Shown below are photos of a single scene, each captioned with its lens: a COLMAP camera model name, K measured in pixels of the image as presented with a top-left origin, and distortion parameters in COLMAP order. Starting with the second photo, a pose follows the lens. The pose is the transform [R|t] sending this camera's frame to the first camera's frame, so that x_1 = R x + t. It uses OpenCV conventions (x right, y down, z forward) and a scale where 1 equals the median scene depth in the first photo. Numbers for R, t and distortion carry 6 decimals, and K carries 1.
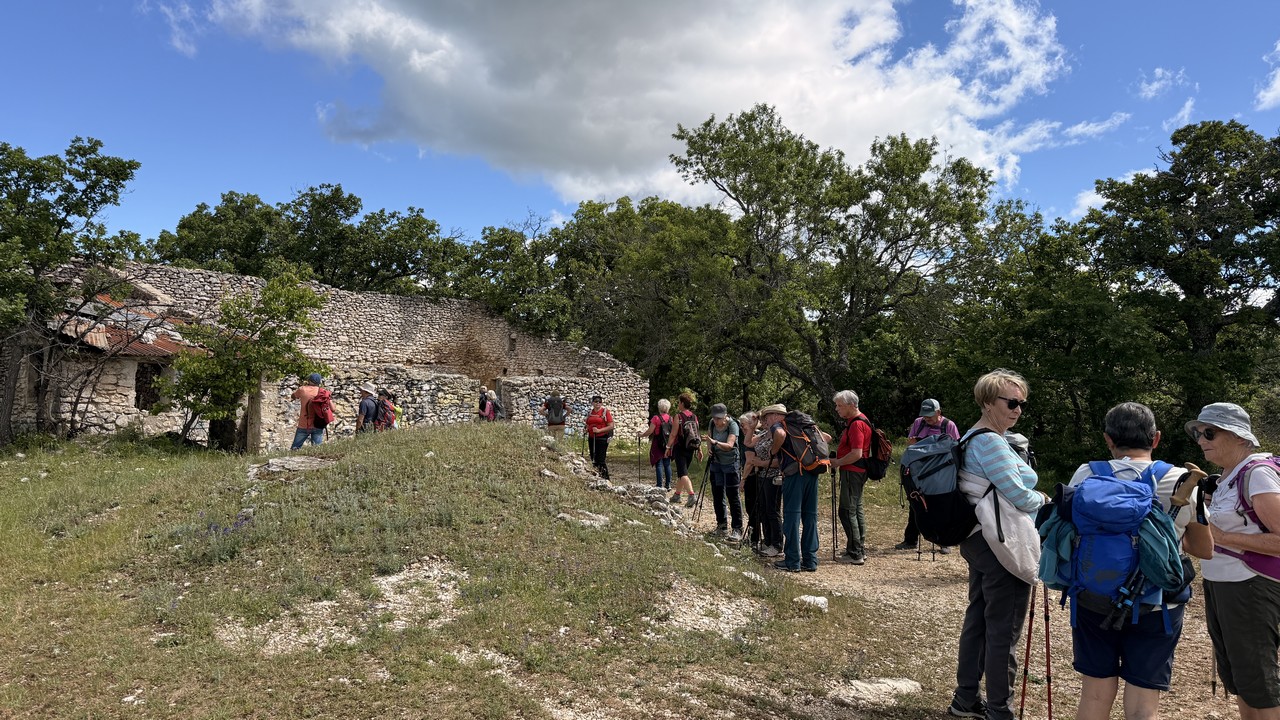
lens RADIAL K [[873.0, 0, 635.5], [0, 873.0, 363.0], [0, 0, 1]] dist [0.002092, -0.001246]
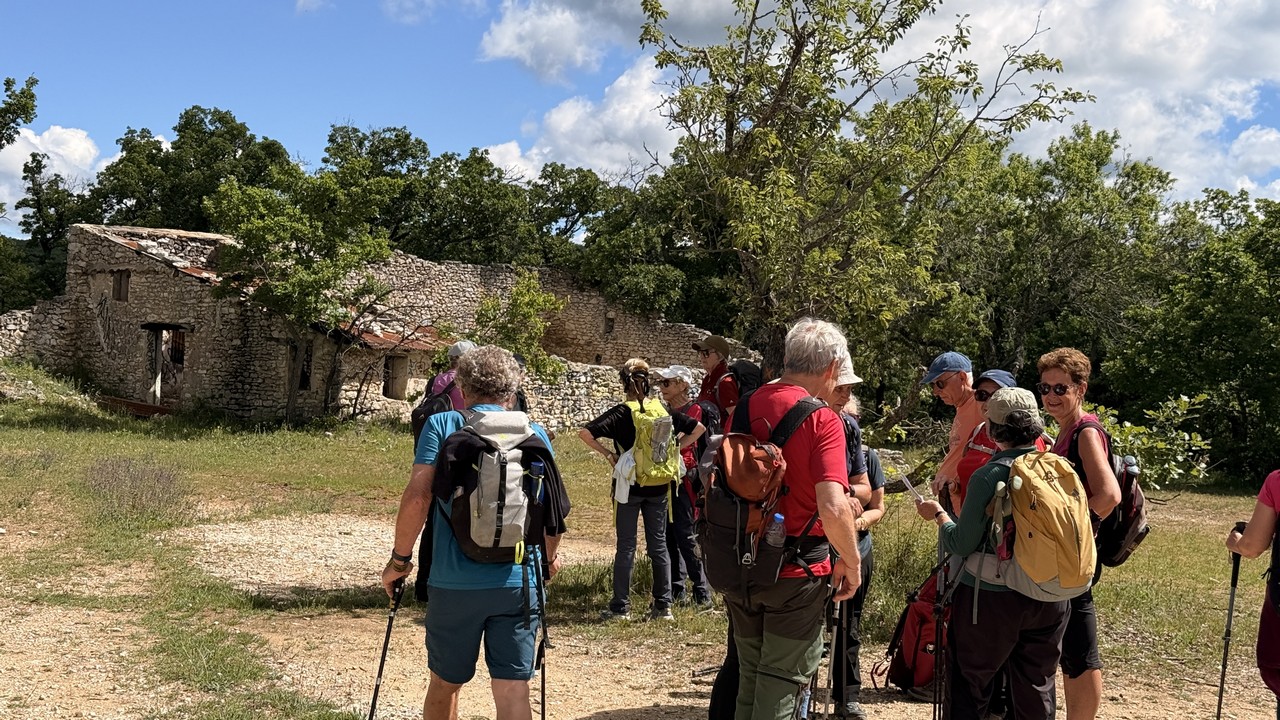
lens RADIAL K [[1494.5, 0, 642.7], [0, 1494.5, 359.7], [0, 0, 1]] dist [-0.011836, 0.000000]
pose [[0.999770, 0.016105, -0.014159, -0.093644], [-0.015854, 0.999718, 0.017652, -0.015000], [0.014440, -0.017423, 0.999744, -0.402928]]
